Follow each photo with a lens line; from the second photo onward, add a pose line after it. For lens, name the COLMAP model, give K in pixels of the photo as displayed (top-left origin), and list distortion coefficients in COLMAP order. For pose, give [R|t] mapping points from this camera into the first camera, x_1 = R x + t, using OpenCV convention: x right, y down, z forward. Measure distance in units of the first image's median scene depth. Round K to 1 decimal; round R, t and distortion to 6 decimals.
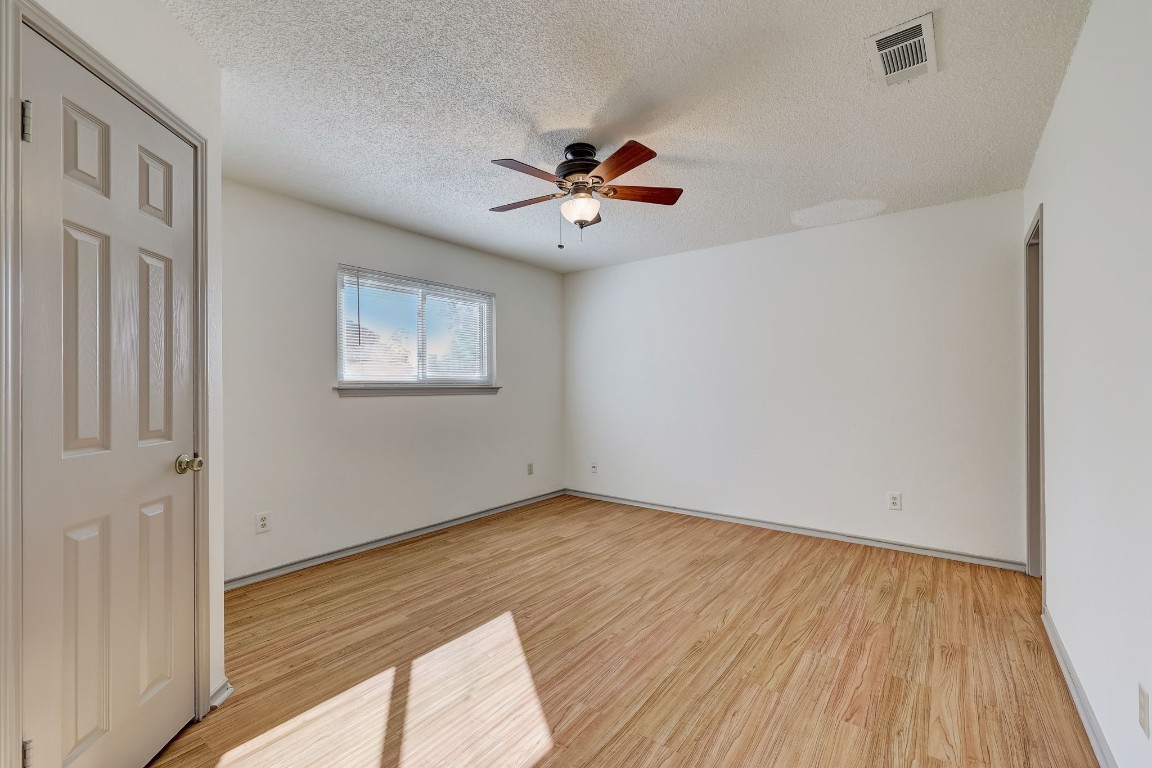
lens RADIAL K [[482.7, 0, 578.5], [0, 482.7, 384.4], [0, 0, 1]] dist [0.001209, 0.000034]
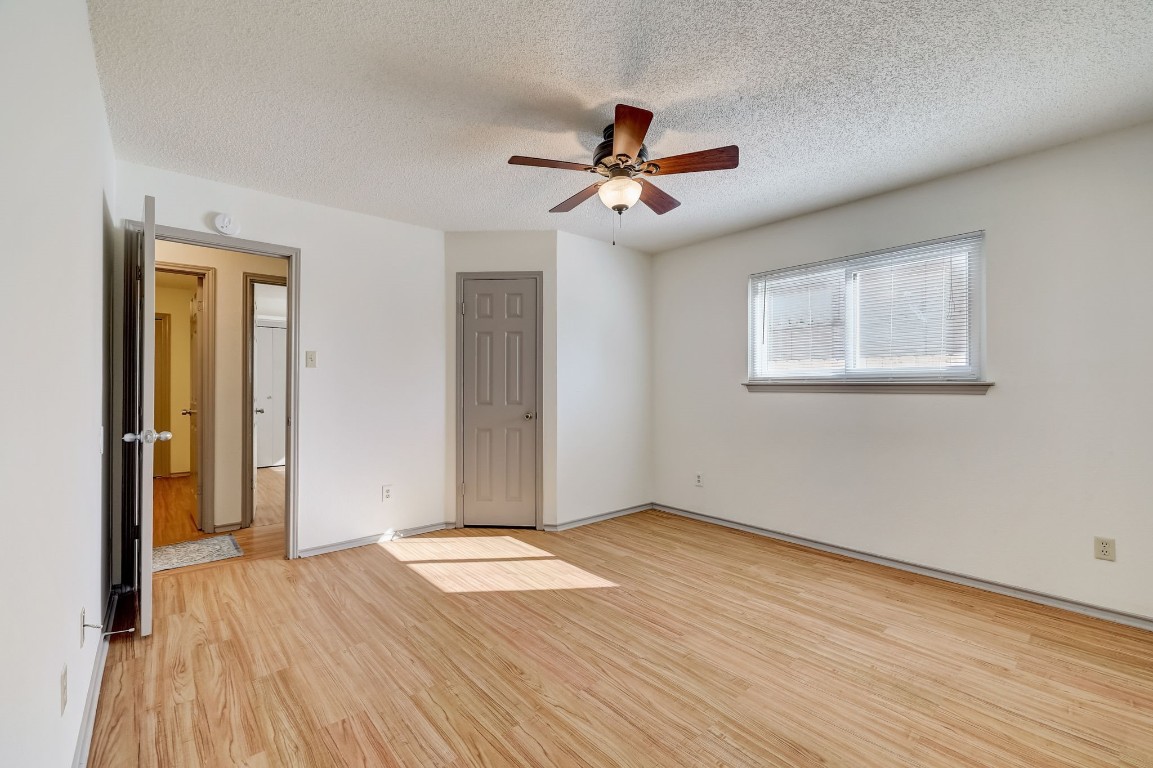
lens RADIAL K [[483.1, 0, 579.0], [0, 483.1, 384.4], [0, 0, 1]] dist [0.001209, 0.000034]
pose [[-0.195079, 0.003726, -0.980780, 0.855903], [0.006957, 0.999973, 0.002415, 0.003180], [0.980763, -0.006352, -0.195100, 0.998951]]
